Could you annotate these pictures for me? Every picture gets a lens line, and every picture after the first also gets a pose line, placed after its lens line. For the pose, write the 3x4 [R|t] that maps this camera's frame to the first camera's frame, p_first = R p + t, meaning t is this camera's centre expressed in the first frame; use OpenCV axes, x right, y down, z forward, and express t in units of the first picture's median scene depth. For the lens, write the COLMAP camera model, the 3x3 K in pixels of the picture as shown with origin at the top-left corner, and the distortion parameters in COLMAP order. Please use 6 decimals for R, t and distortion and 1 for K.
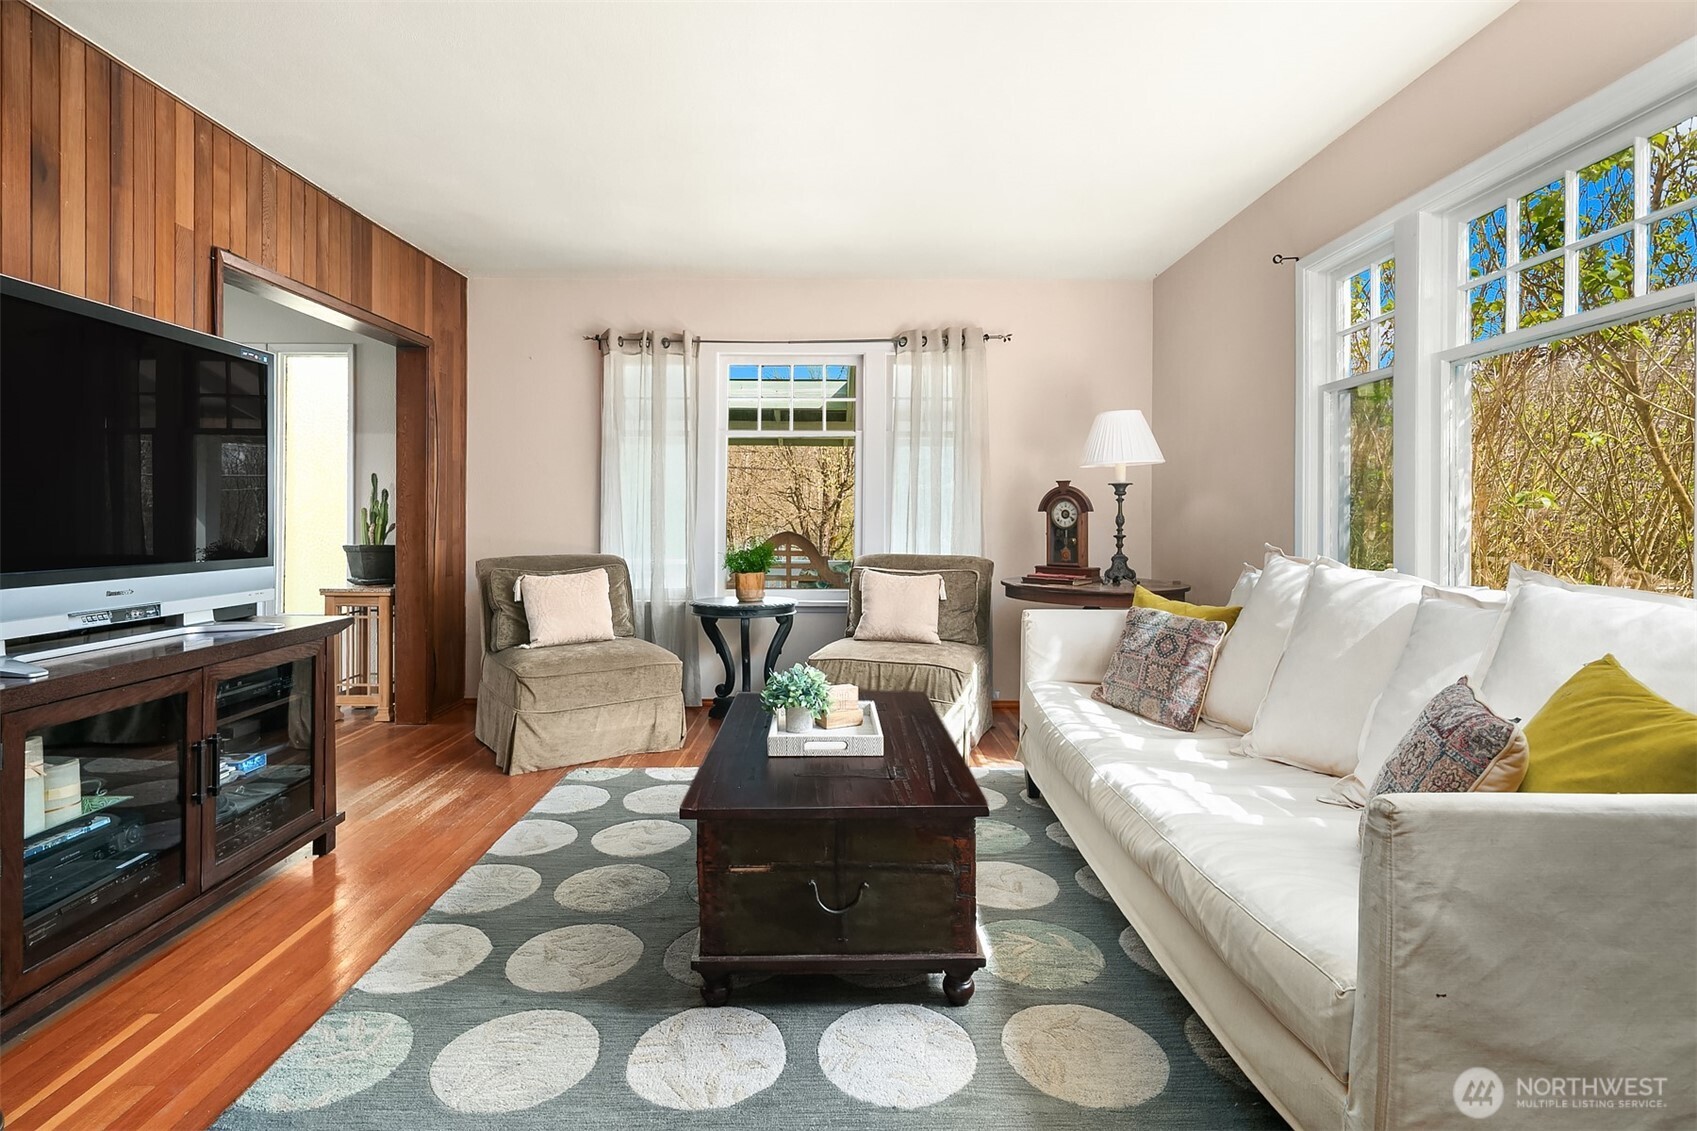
lens RADIAL K [[833.6, 0, 845.8], [0, 833.6, 519.1], [0, 0, 1]] dist [0.000561, -0.000380]
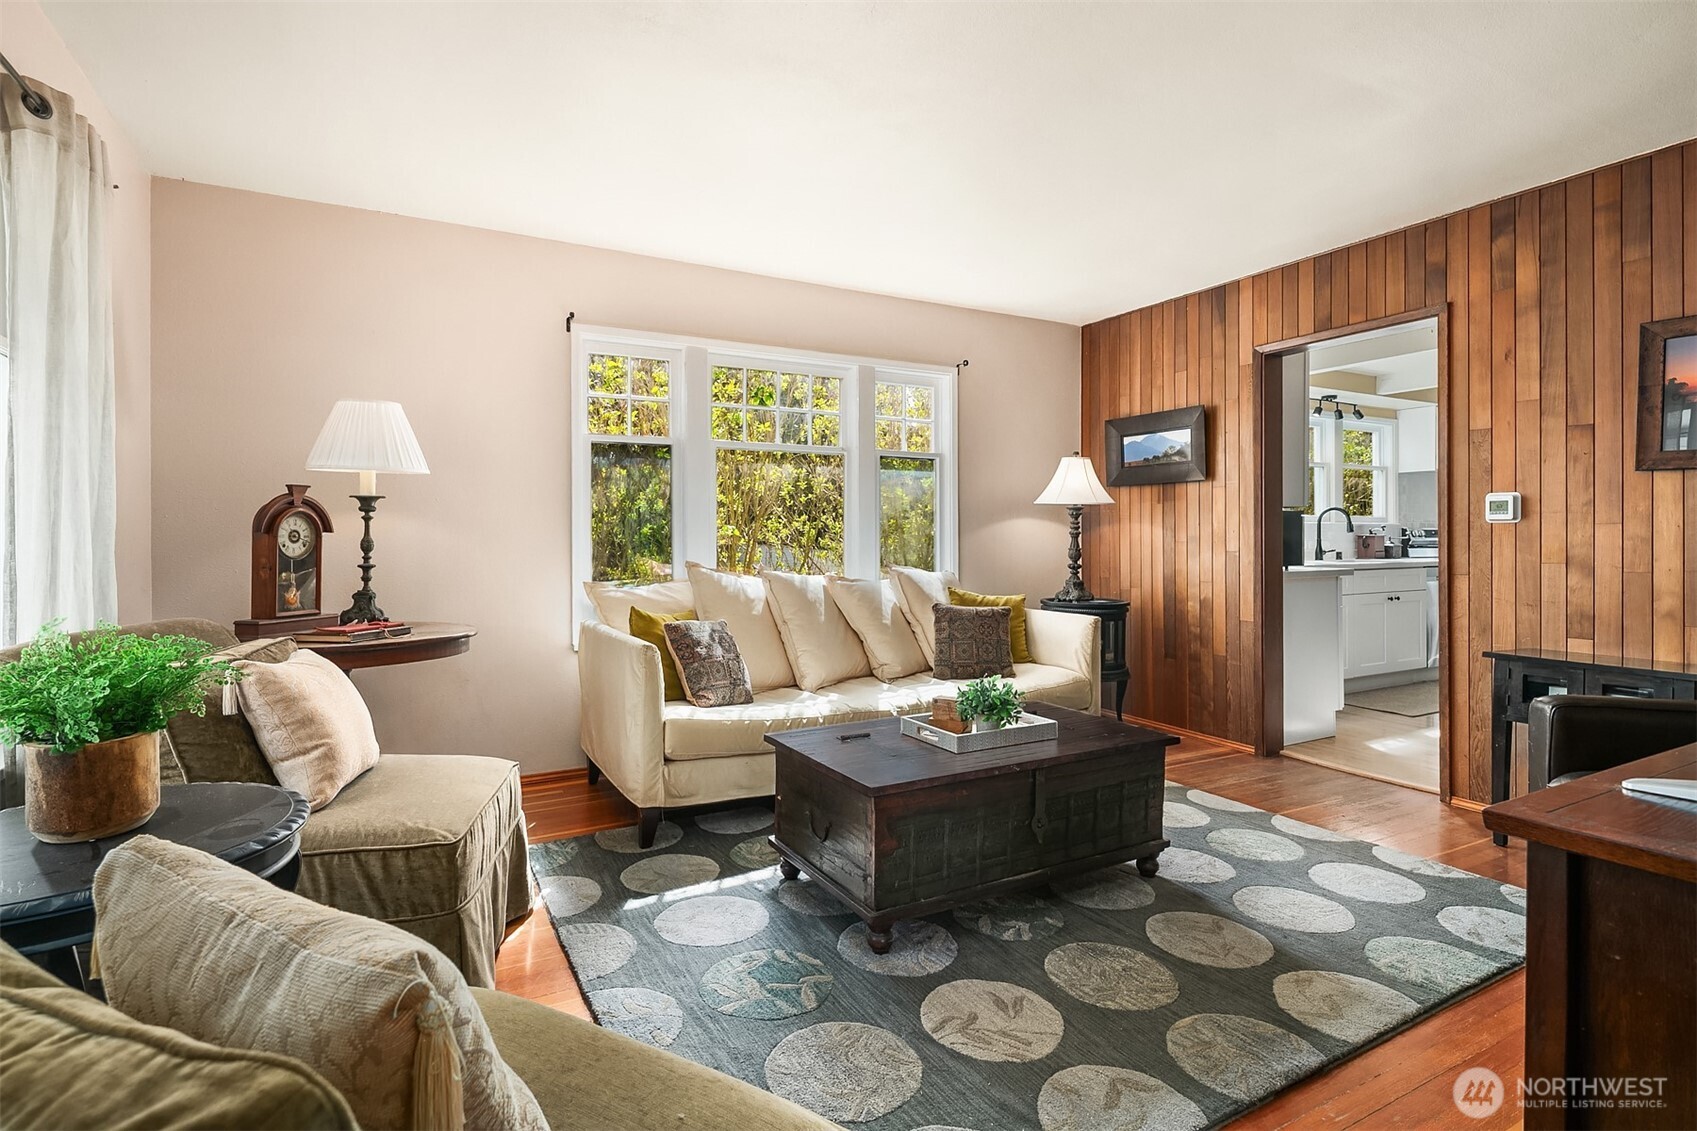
lens RADIAL K [[833.6, 0, 845.8], [0, 833.6, 519.1], [0, 0, 1]] dist [0.000561, -0.000380]
pose [[-0.473222, 0.022465, 0.880657, -0.541627], [0.004768, 0.999725, -0.022941, -0.002580], [-0.880930, -0.006657, -0.473199, 0.975247]]
